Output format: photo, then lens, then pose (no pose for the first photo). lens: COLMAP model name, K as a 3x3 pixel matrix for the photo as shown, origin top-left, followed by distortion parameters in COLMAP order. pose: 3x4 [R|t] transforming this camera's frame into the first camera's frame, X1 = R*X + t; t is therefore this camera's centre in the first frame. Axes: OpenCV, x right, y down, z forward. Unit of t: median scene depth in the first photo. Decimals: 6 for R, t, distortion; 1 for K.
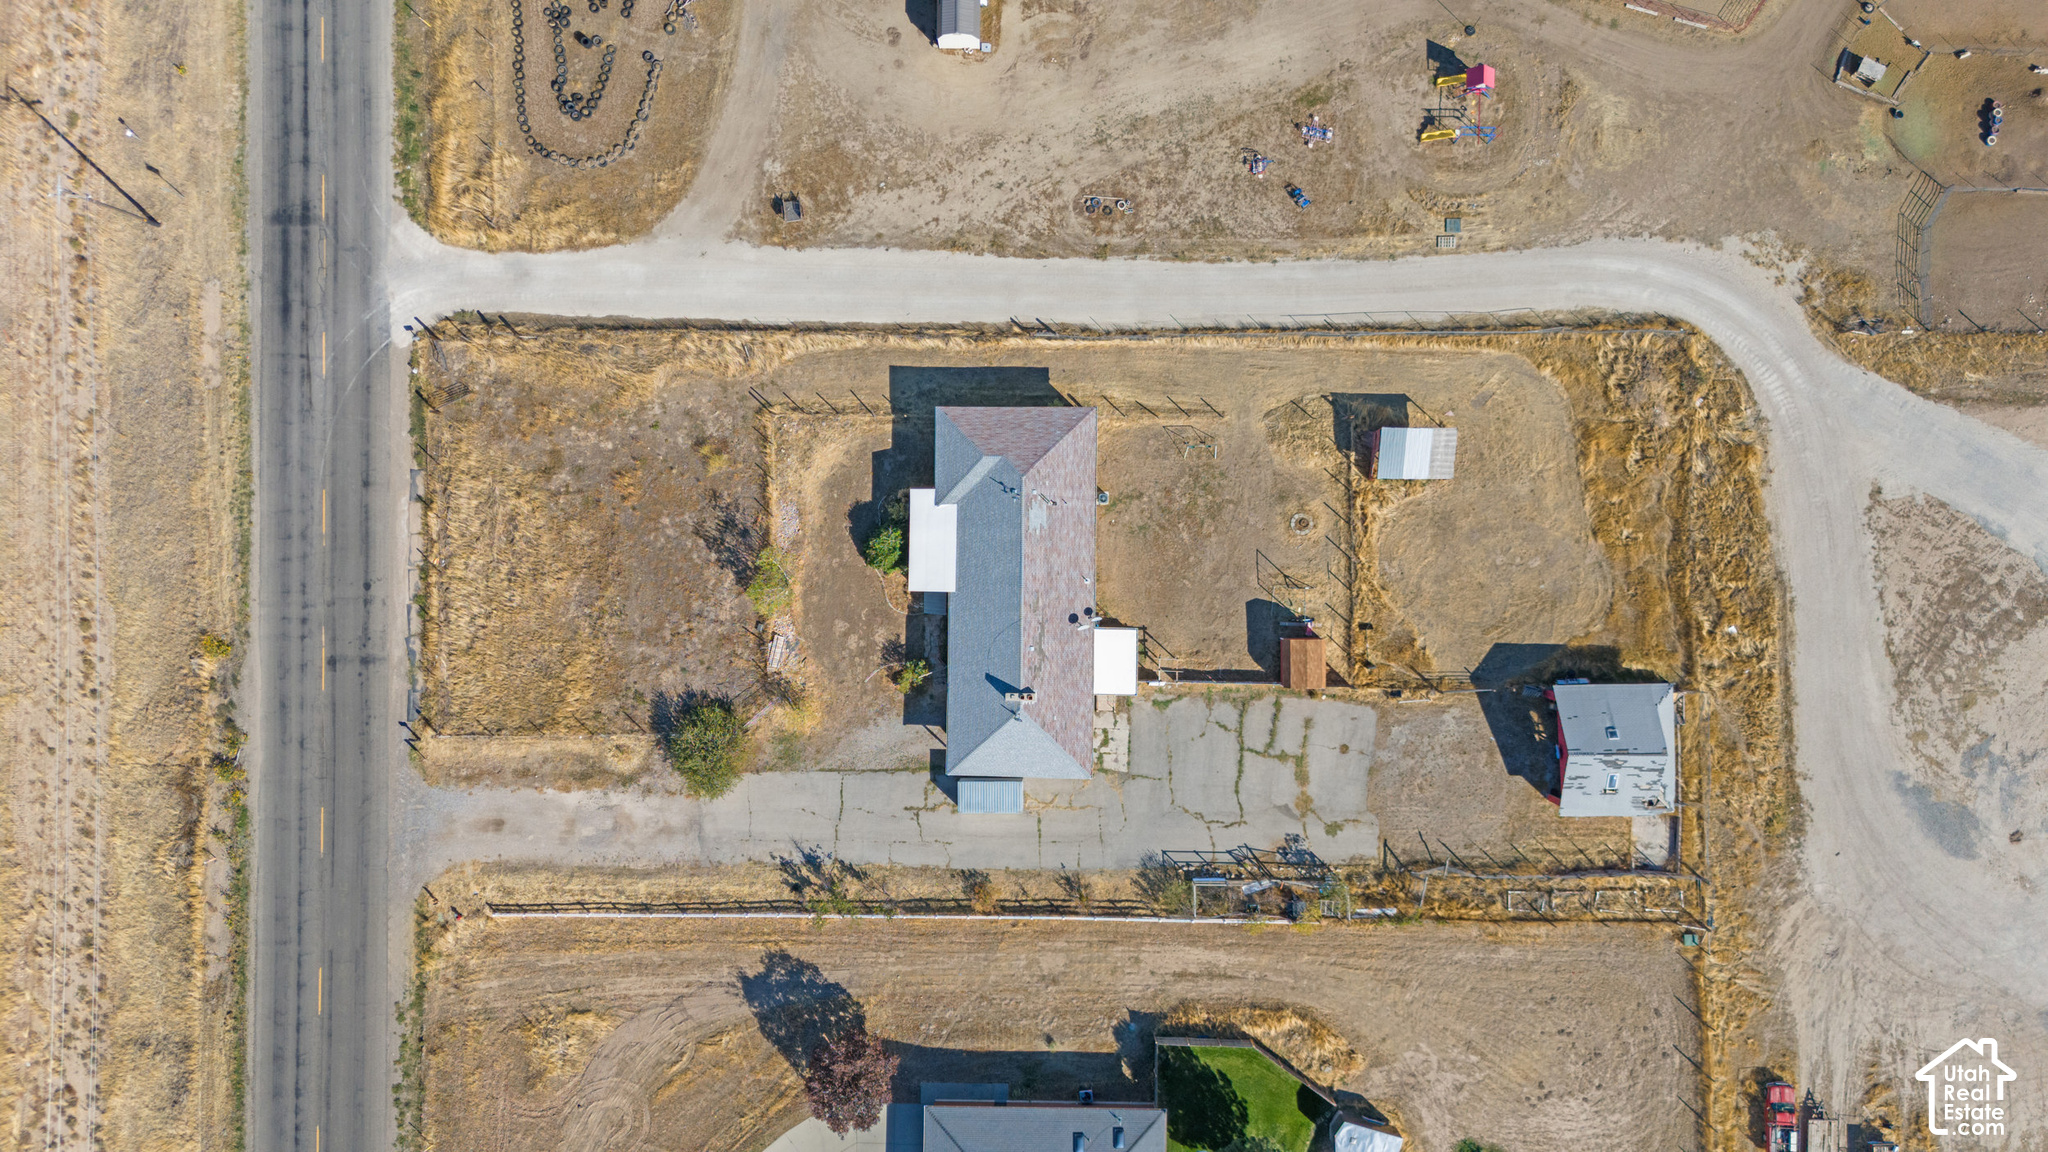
lens RADIAL K [[1505.3, 0, 1024.0], [0, 1505.3, 576.0], [0, 0, 1]] dist [0.079846, -0.080512]
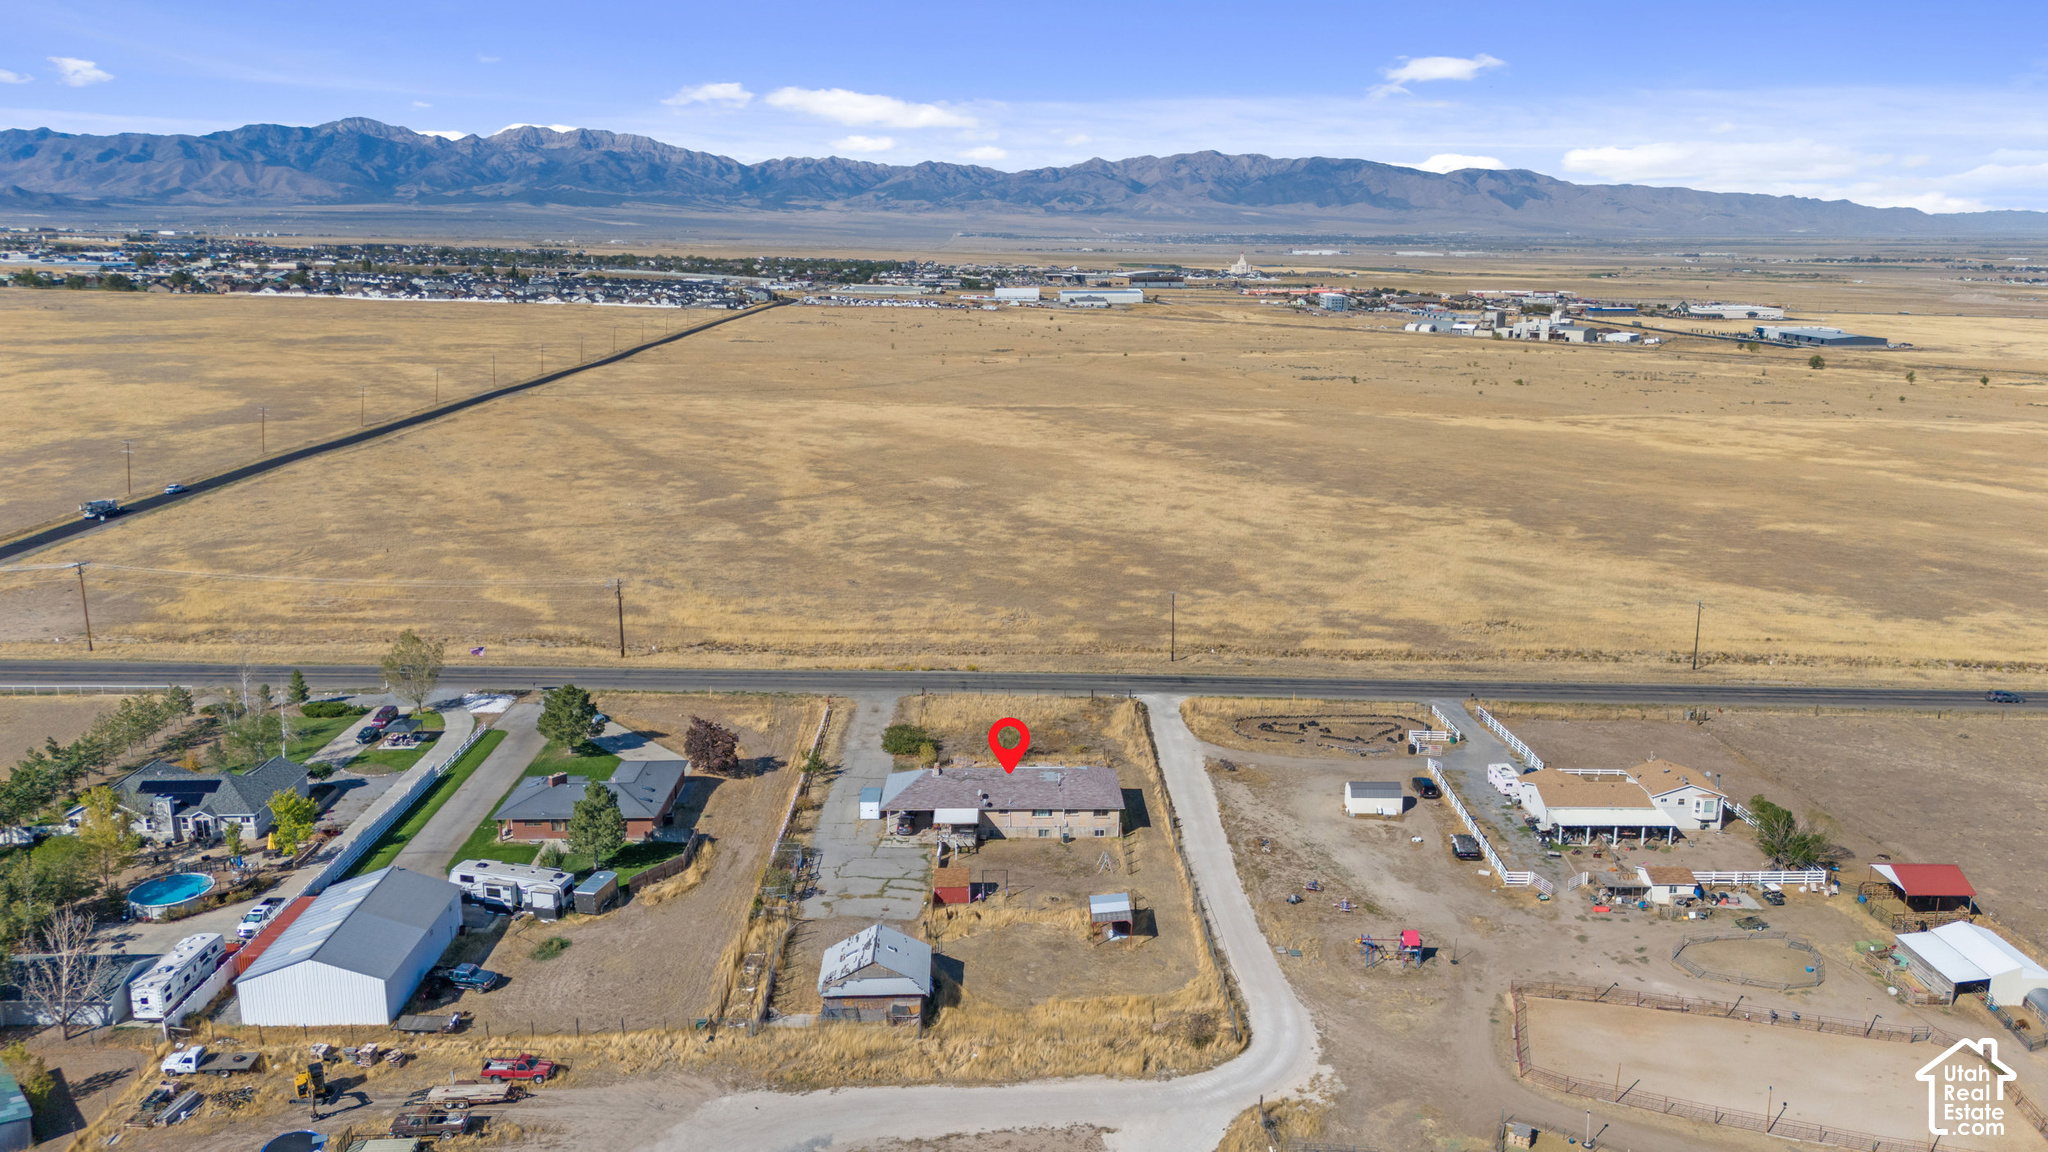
lens RADIAL K [[1502.2, 0, 1024.0], [0, 1502.2, 576.0], [0, 0, 1]] dist [0.089649, -0.085737]
pose [[0.023352, 0.242587, -0.969848, 1.416178], [-0.999724, 0.008145, -0.022034, 0.019817], [0.002555, 0.970095, 0.242711, 0.390734]]
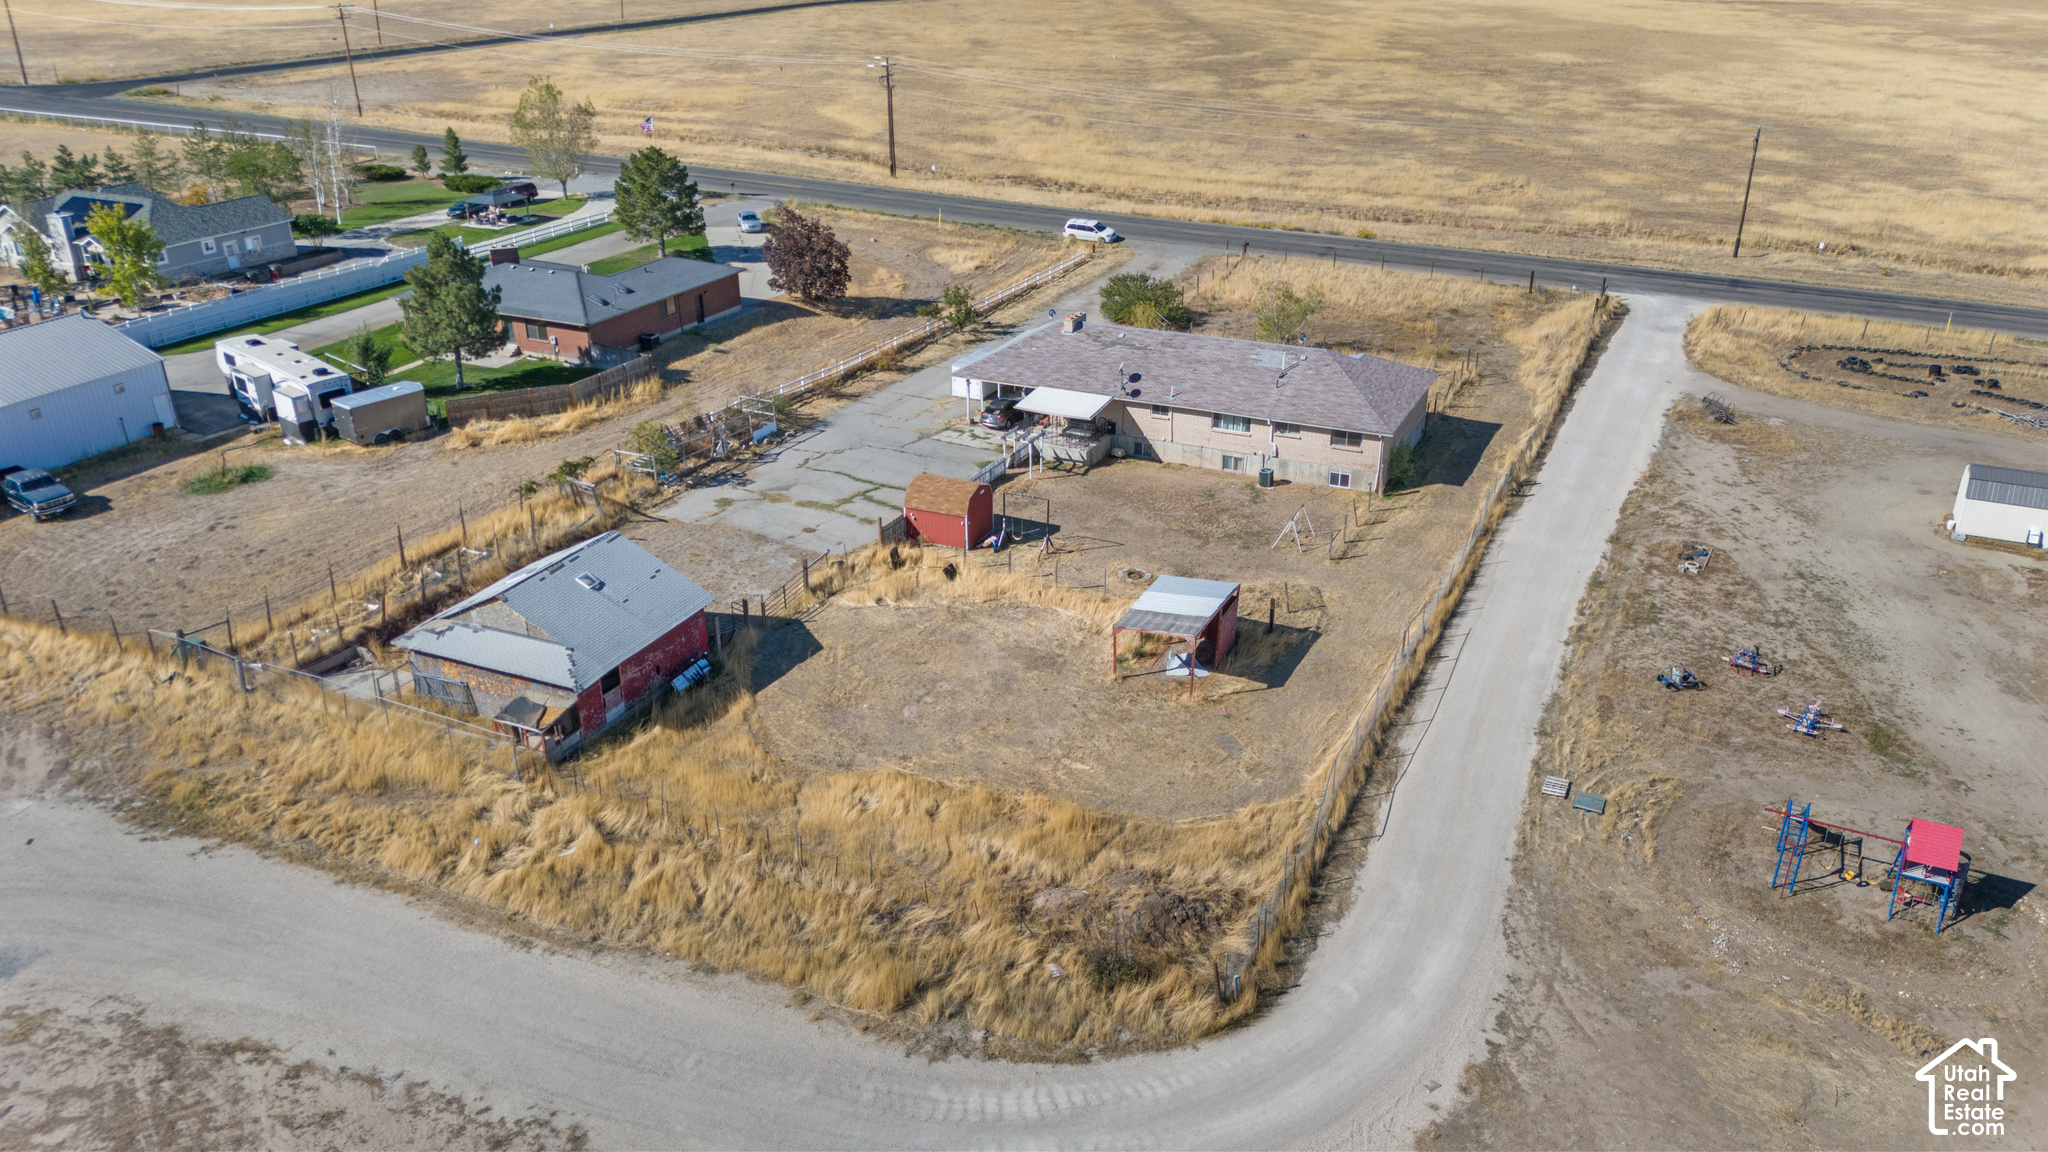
lens RADIAL K [[1502.2, 0, 1024.0], [0, 1502.2, 576.0], [0, 0, 1]] dist [0.089649, -0.085737]
pose [[-0.433449, 0.389676, -0.812573, 0.727612], [-0.901039, -0.171563, 0.398365, -0.248339], [0.015826, 0.904831, 0.425477, 0.721846]]
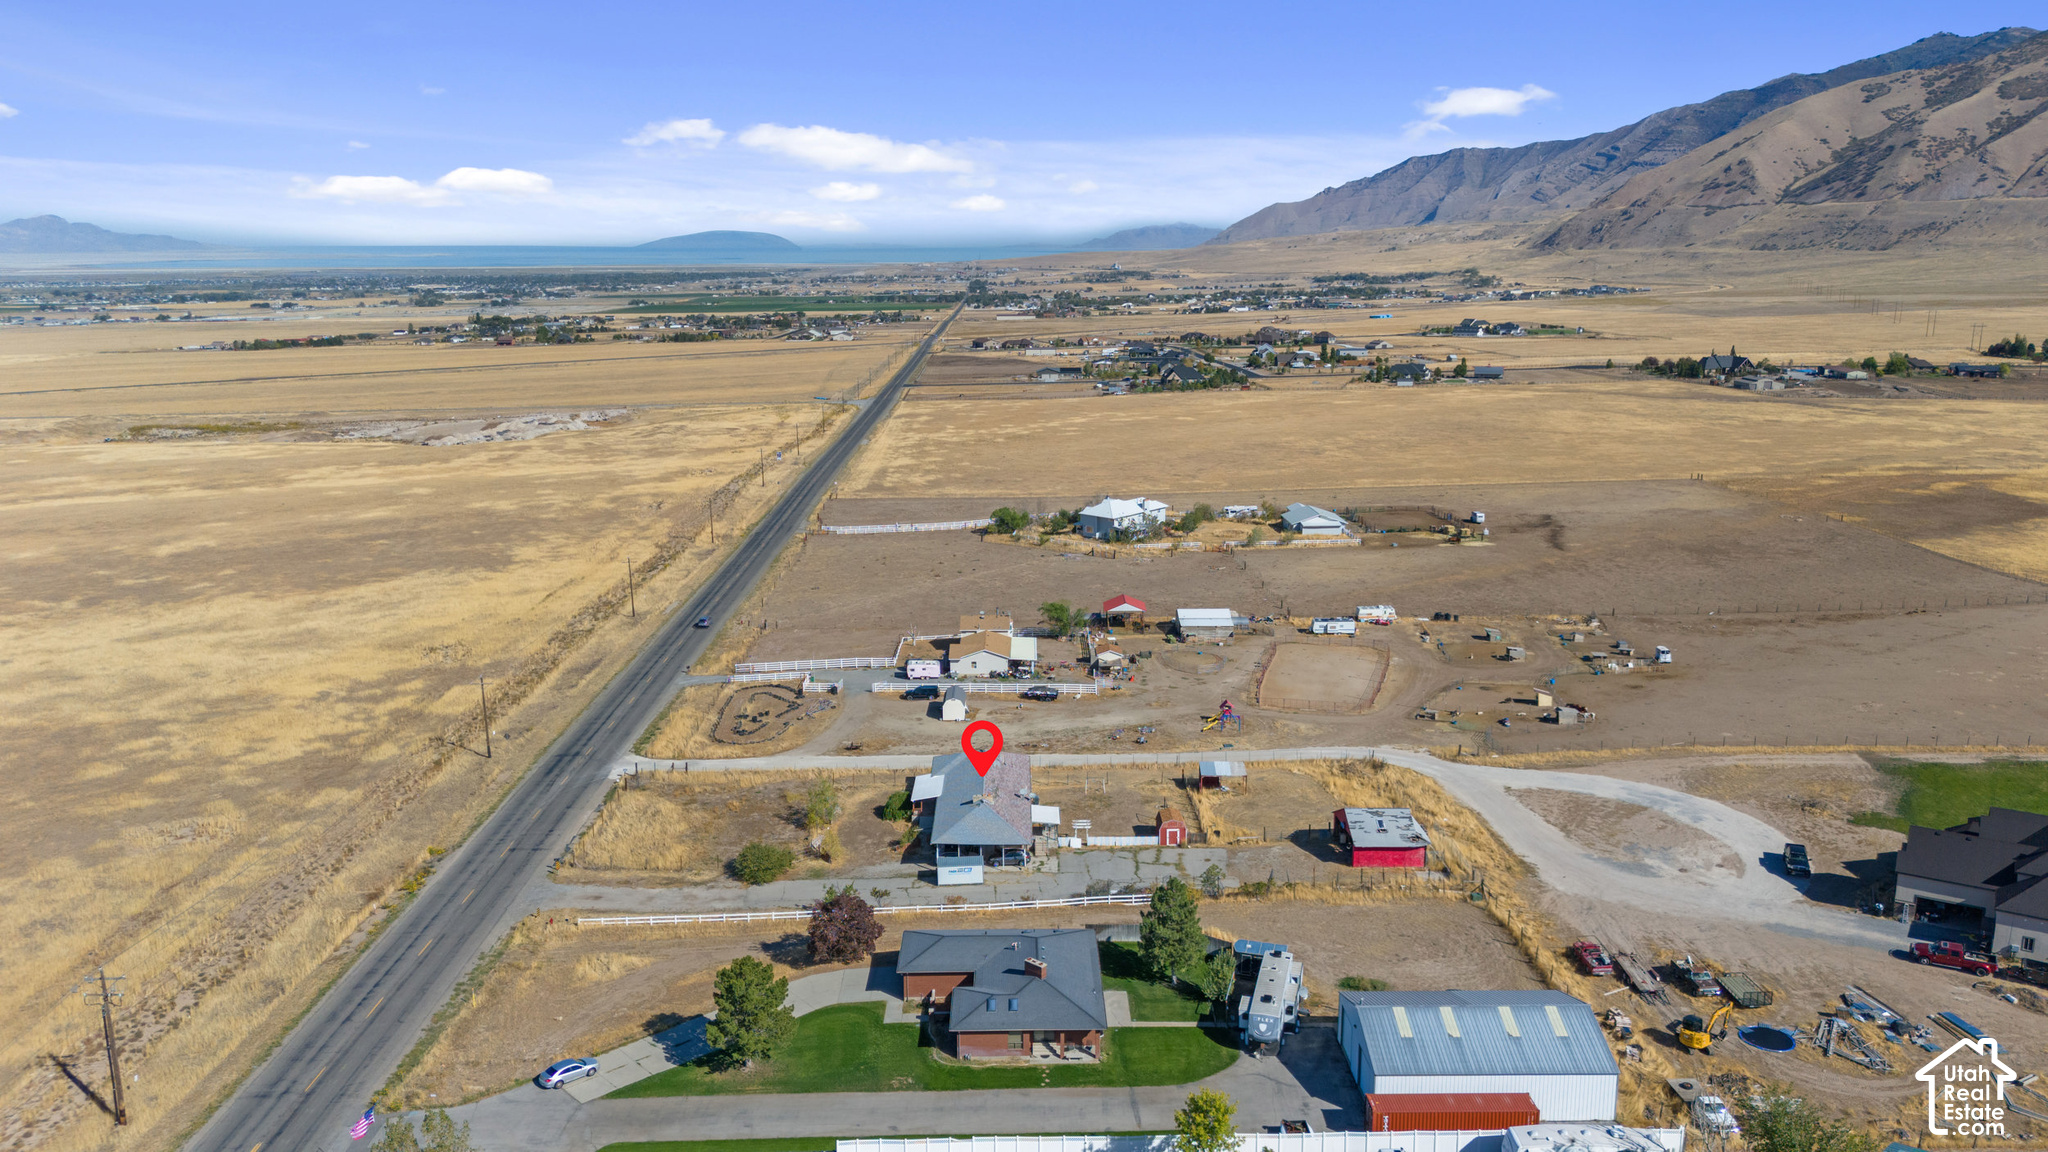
lens RADIAL K [[1505.3, 0, 1024.0], [0, 1505.3, 576.0], [0, 0, 1]] dist [0.079846, -0.080512]
pose [[0.999788, 0.003613, 0.020269, 0.006868], [0.018944, 0.224093, -0.974384, 1.436763], [-0.008062, 0.974561, 0.223977, 0.412381]]
